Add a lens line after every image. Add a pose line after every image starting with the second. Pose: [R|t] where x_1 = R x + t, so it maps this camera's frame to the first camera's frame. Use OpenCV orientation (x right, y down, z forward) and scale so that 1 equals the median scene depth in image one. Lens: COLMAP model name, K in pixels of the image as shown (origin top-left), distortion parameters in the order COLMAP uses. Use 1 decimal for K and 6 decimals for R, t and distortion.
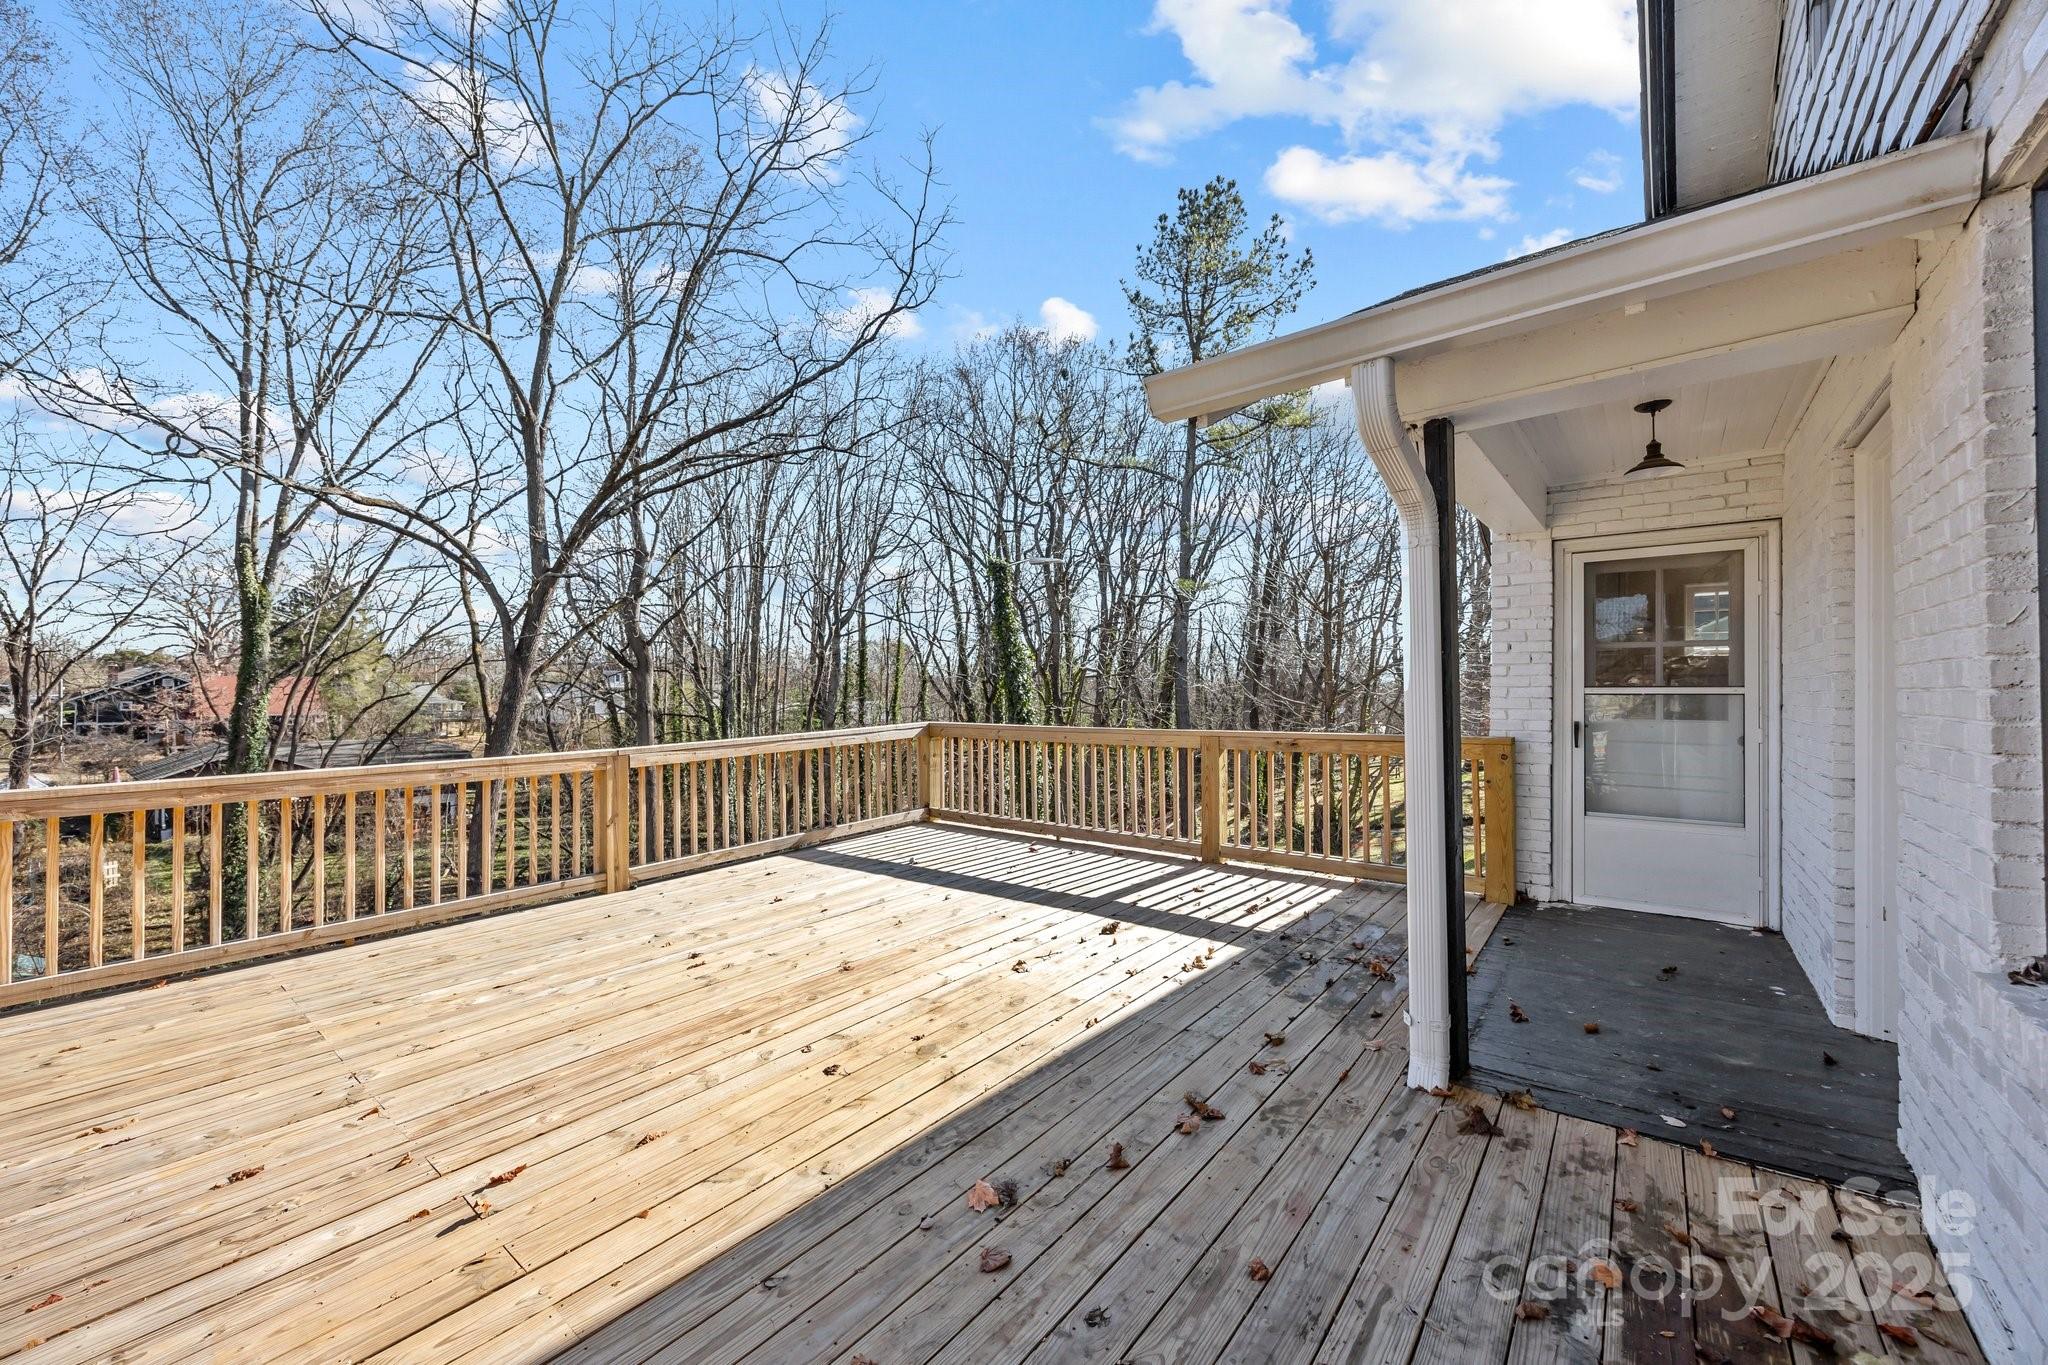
lens RADIAL K [[792.5, 0, 1022.3], [0, 792.5, 692.1], [0, 0, 1]] dist [0.004014, 0.000384]
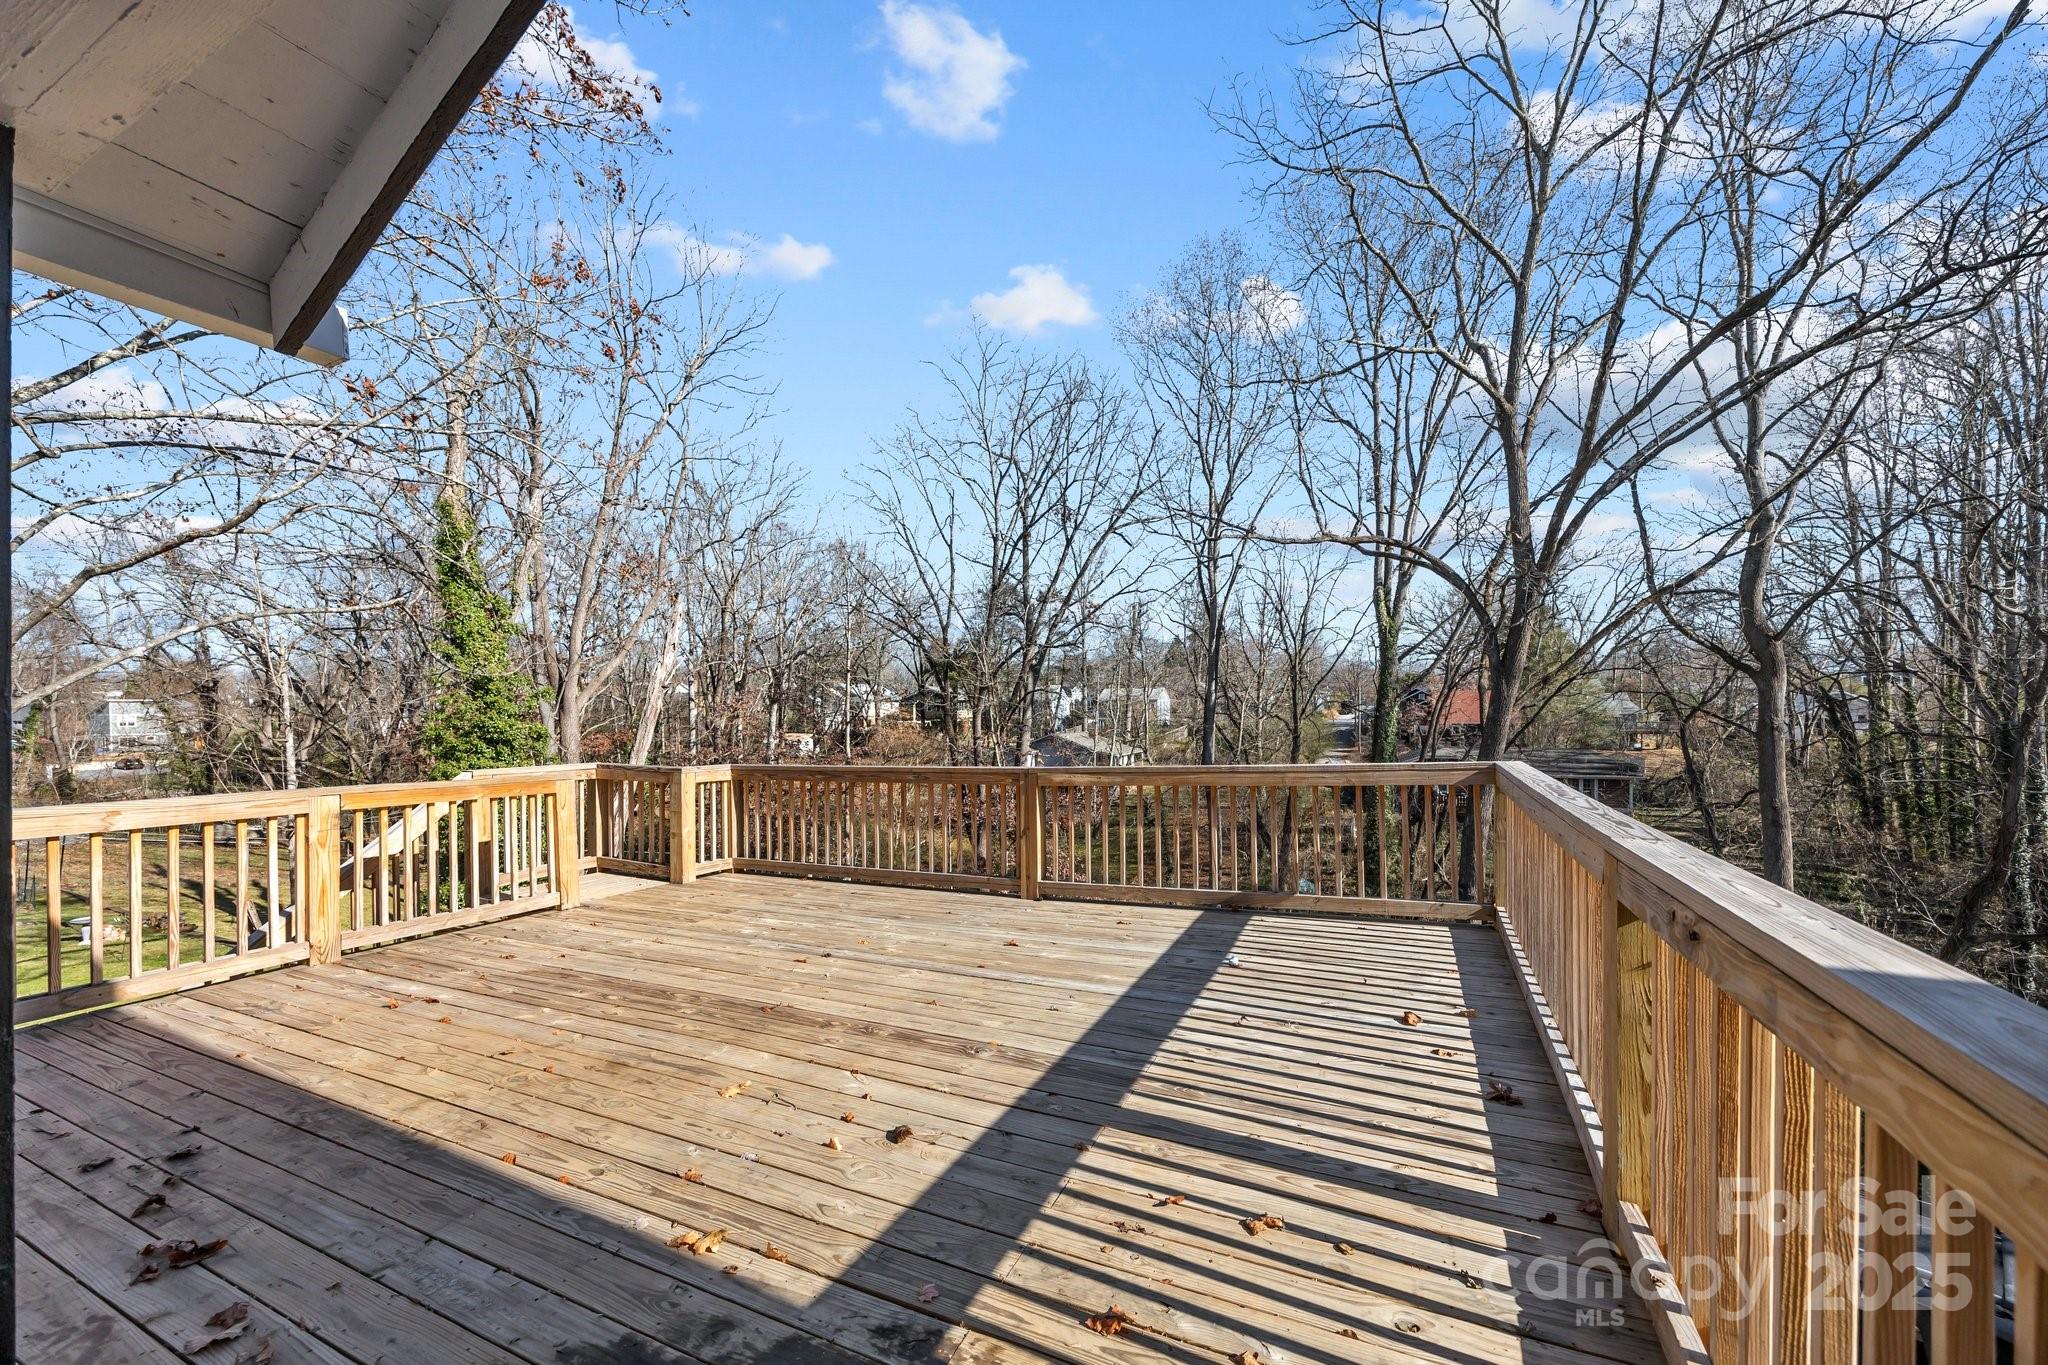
lens RADIAL K [[792.5, 0, 1034.1], [0, 792.5, 724.2], [0, 0, 1]] dist [0.004014, 0.000384]
pose [[0.228608, 0.013594, -0.973424, 0.771157], [0.014033, 0.999753, 0.017258, -0.010253], [0.973417, -0.017605, 0.228361, 1.071779]]
